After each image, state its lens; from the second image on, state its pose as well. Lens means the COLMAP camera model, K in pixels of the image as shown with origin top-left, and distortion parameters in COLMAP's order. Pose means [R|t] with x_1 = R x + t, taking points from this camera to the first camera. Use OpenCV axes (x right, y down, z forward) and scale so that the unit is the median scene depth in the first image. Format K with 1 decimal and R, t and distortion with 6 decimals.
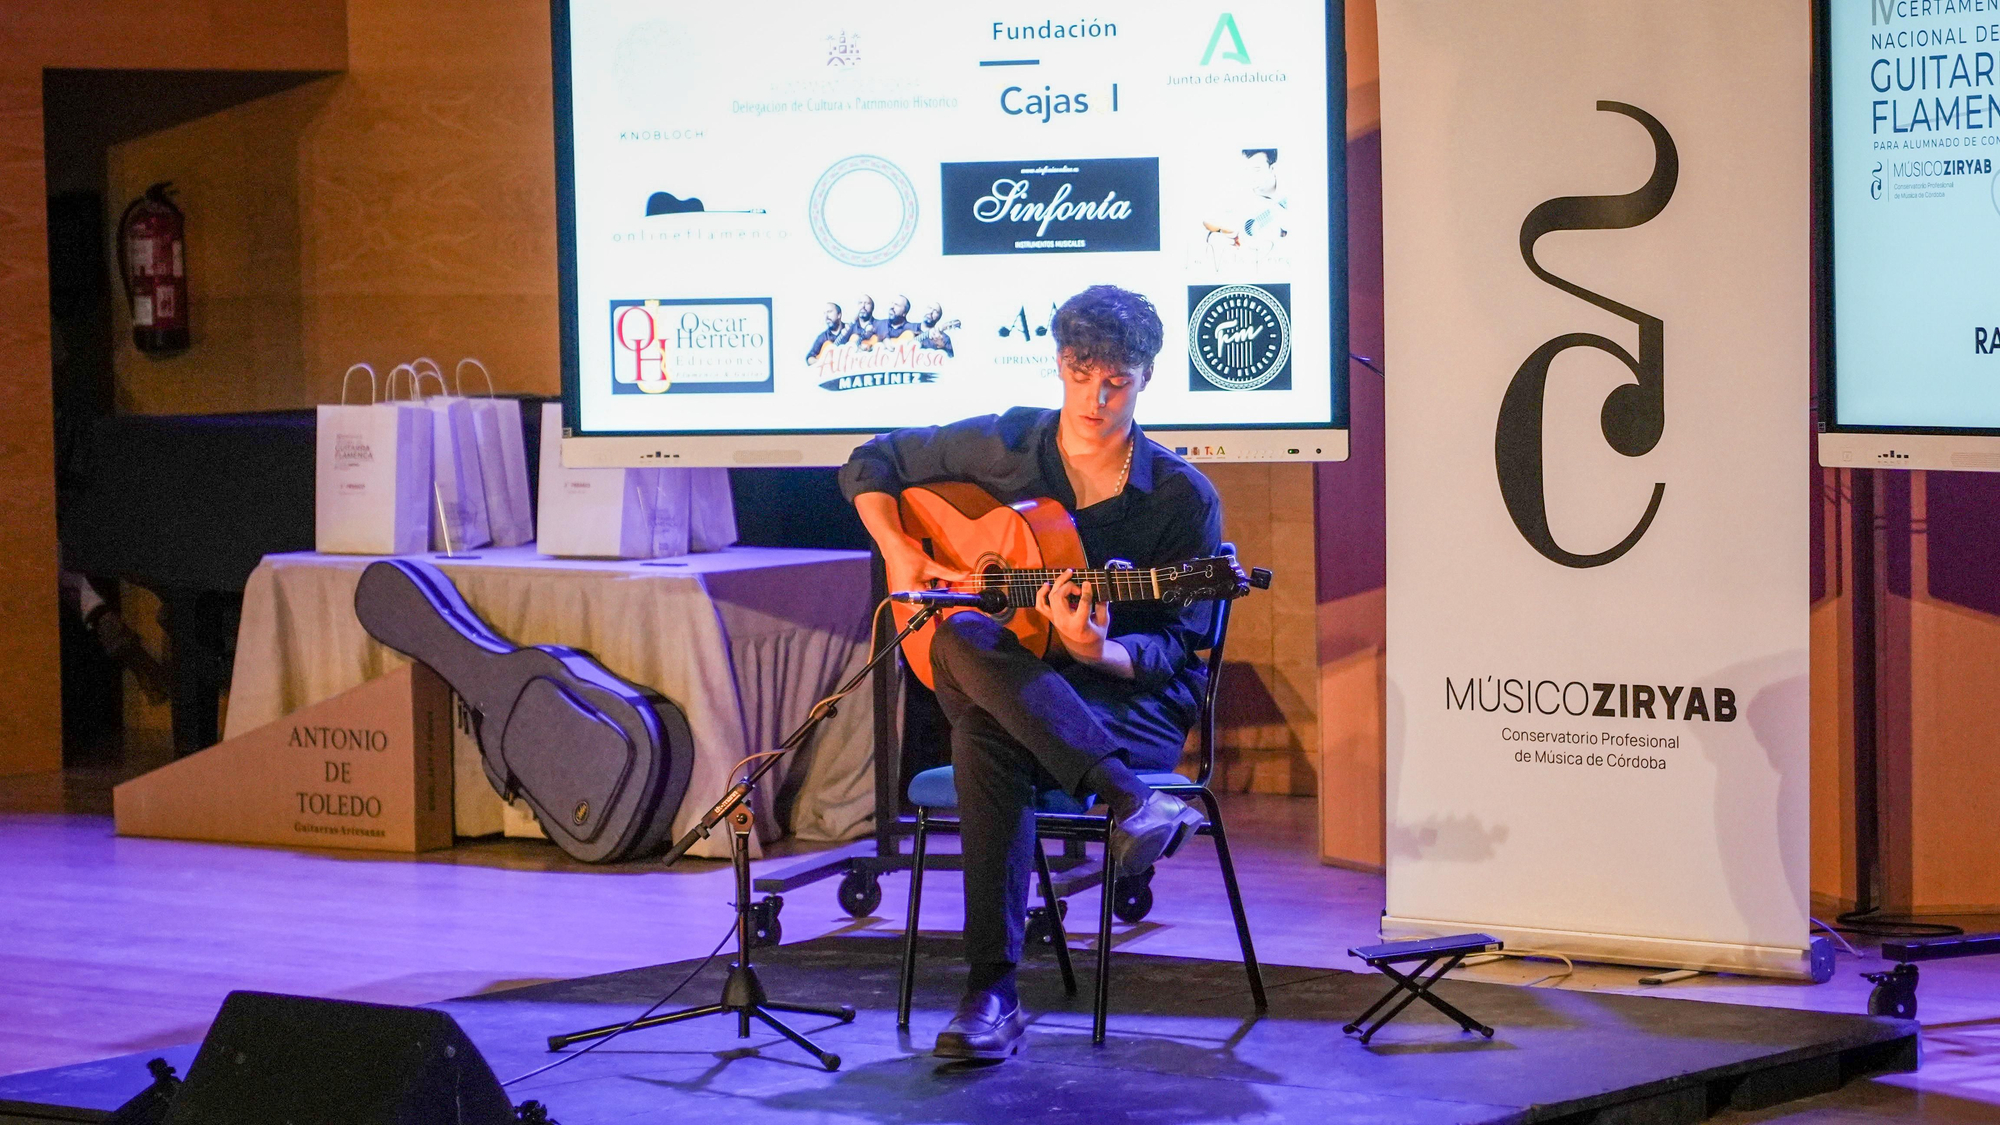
lens RADIAL K [[5758.1, 0, 1047.2], [0, 5758.1, 564.4], [0, 0, 1]] dist [0.294993, -0.368054]
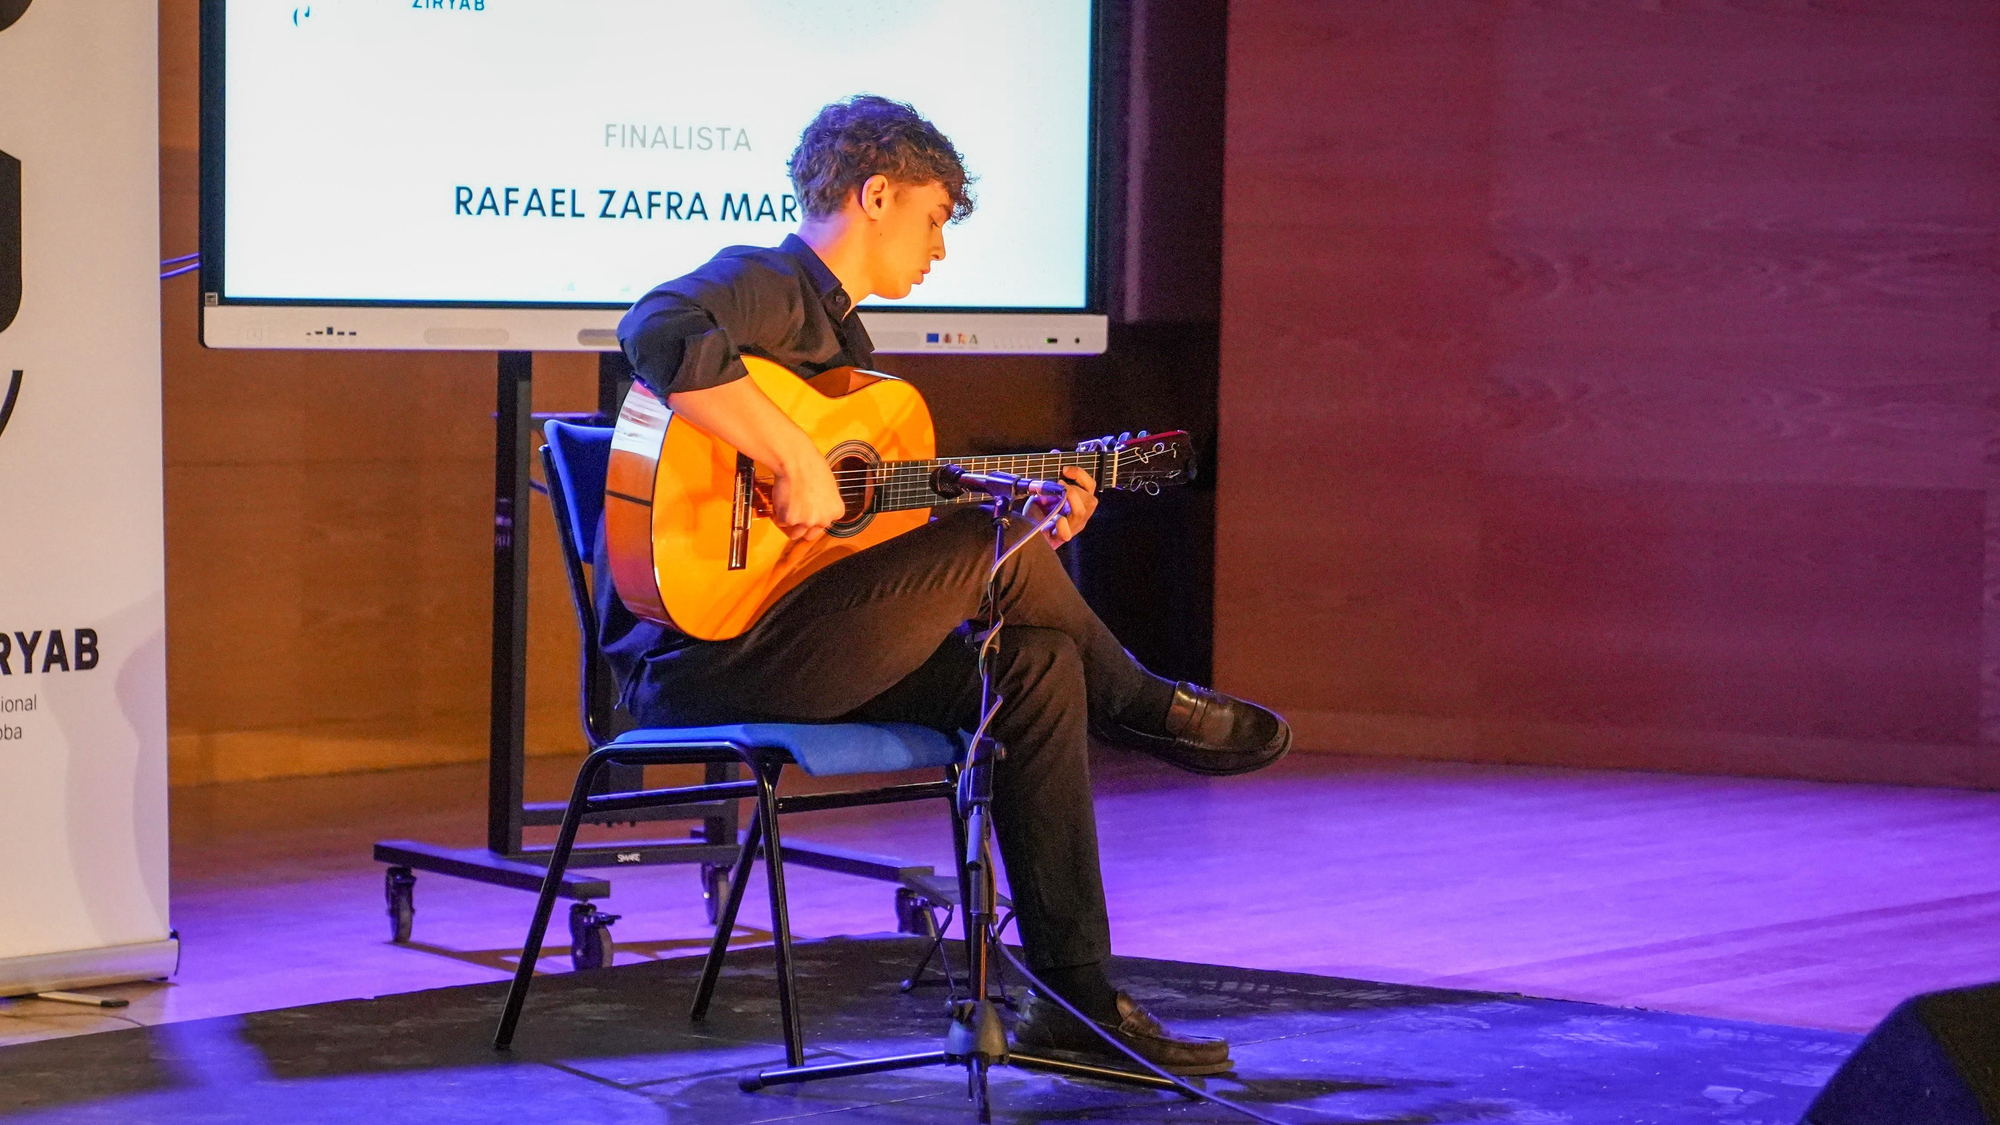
lens RADIAL K [[5758.1, 0, 1047.2], [0, 5758.1, 564.4], [0, 0, 1]] dist [0.294993, -0.368054]
pose [[-0.050982, -0.025851, 0.998365, -0.652274], [0.042988, 0.998682, 0.028055, -0.003786], [-0.997774, 0.044348, -0.049804, 0.864668]]
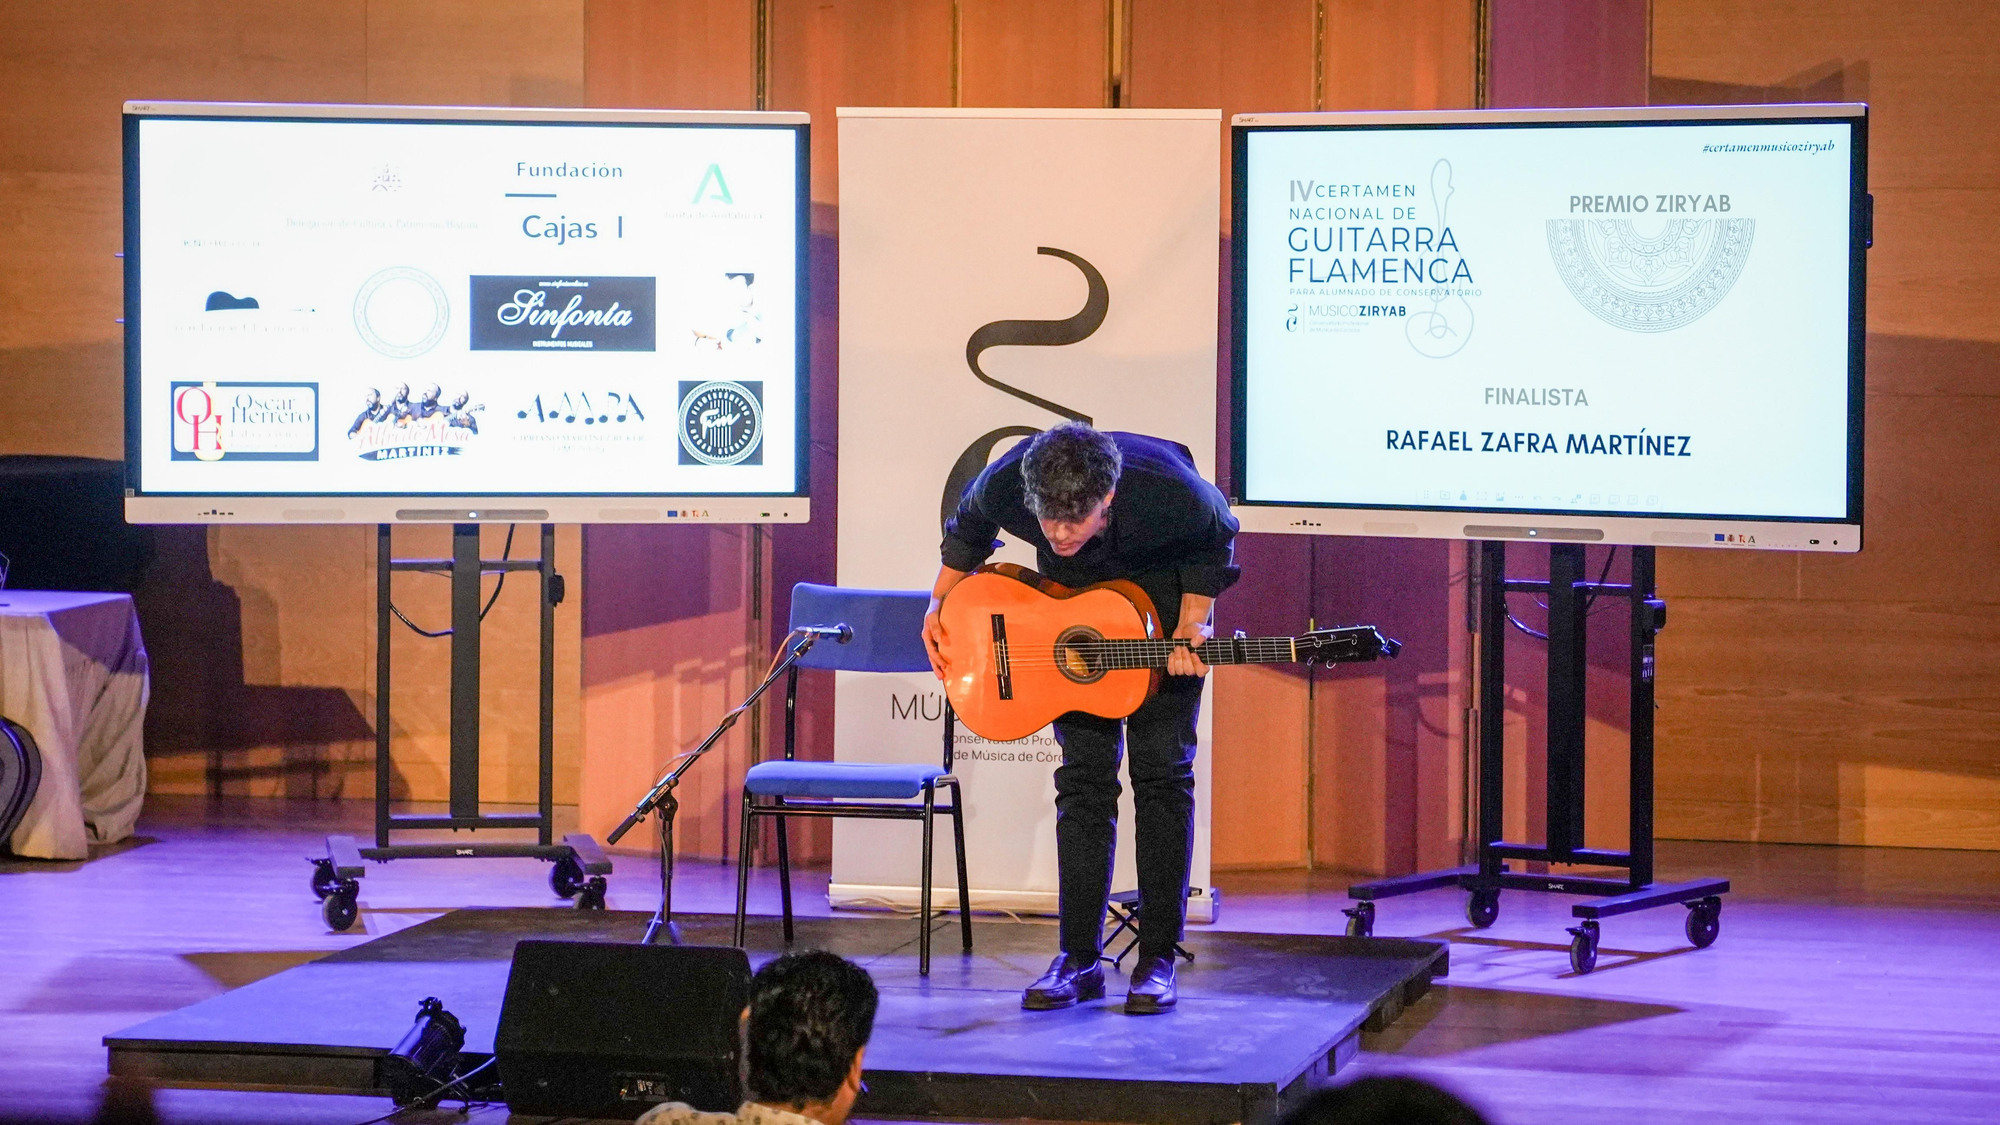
lens RADIAL K [[5708.5, 0, 1089.0], [0, 5708.5, 569.4], [0, 0, 1]] dist [0.277078, -0.078959]
pose [[0.891485, 0.002834, 0.453041, -0.455370], [-0.000497, 0.999986, -0.005277, -0.001212], [-0.453049, 0.004480, 0.891474, -0.138387]]
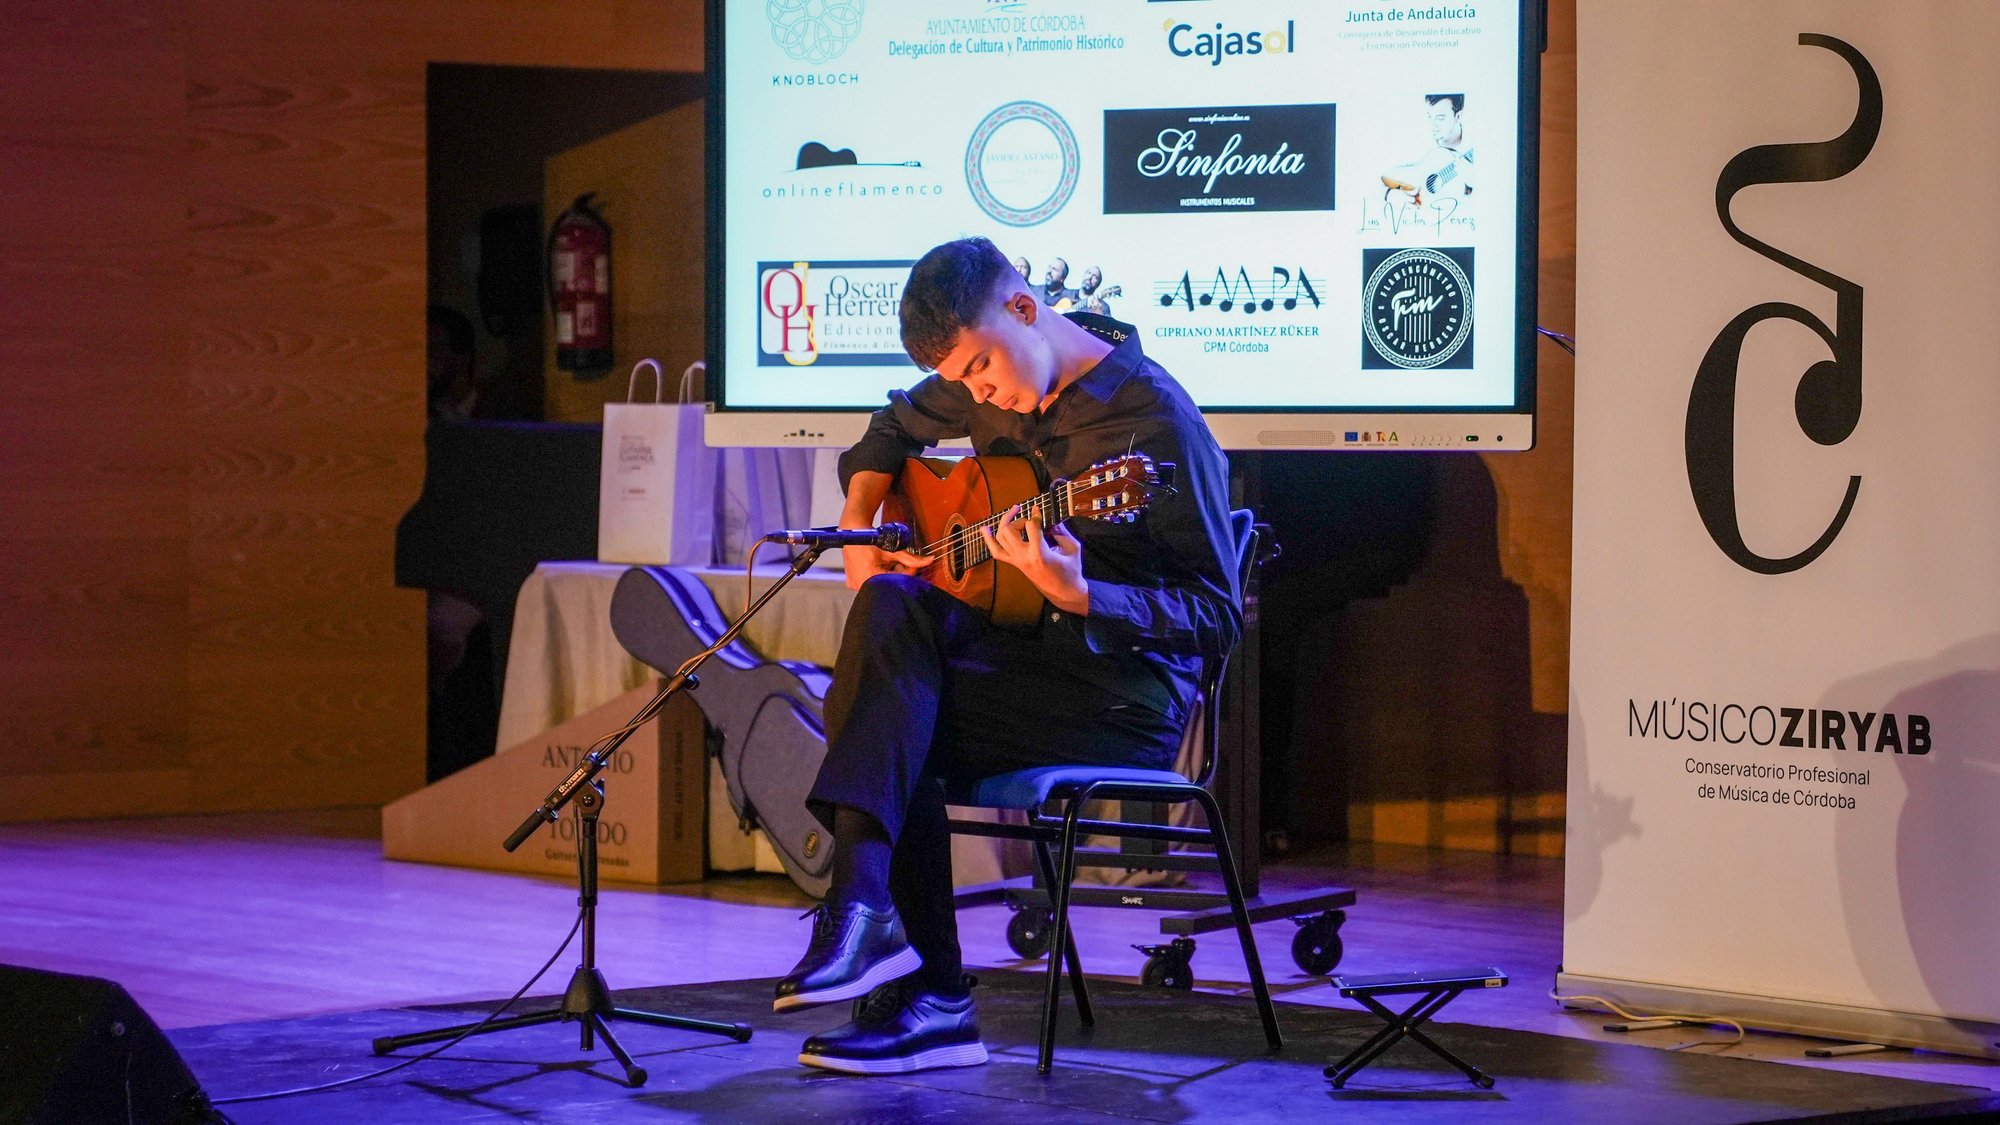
lens RADIAL K [[5758.1, 0, 1047.2], [0, 5758.1, 564.4], [0, 0, 1]] dist [0.294993, -0.368054]
pose [[0.982822, 0.026673, -0.182618, 0.139590], [-0.031750, 0.999185, -0.024933, 0.023431], [0.181804, 0.030303, 0.982868, 0.124610]]
